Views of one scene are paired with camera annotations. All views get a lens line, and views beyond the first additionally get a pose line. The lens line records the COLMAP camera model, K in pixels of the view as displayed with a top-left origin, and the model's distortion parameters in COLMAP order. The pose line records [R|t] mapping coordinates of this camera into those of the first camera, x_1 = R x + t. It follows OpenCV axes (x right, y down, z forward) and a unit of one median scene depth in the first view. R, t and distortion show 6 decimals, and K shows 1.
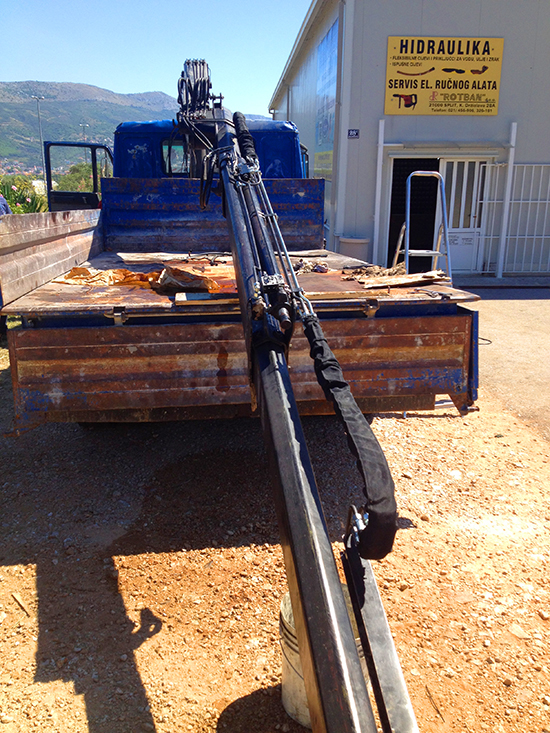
lens RADIAL K [[686.7, 0, 269.3], [0, 686.7, 369.5], [0, 0, 1]] dist [0.200031, -0.501380]
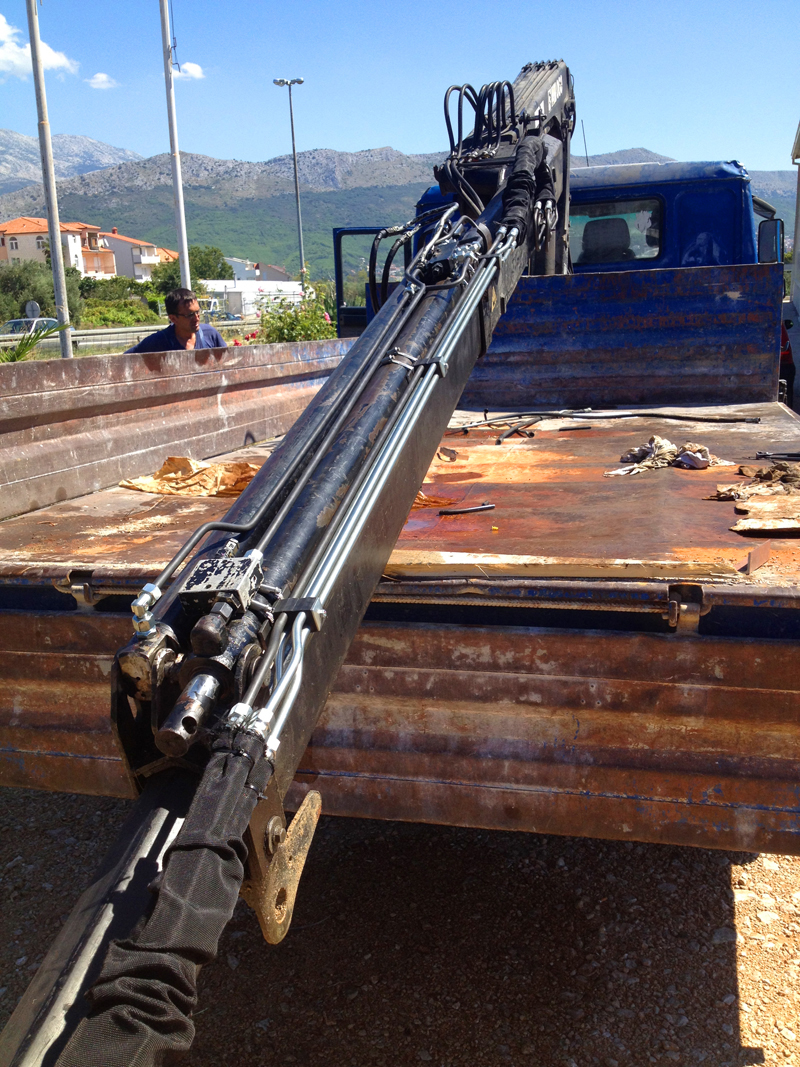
lens RADIAL K [[999.5, 0, 391.6], [0, 999.5, 537.9], [0, 0, 1]] dist [0.200031, -0.501380]
pose [[0.928456, 0.052412, -0.367725, 0.196784], [-0.058450, 0.998276, -0.005294, -0.113542], [0.366814, 0.026409, 0.929919, 0.441609]]
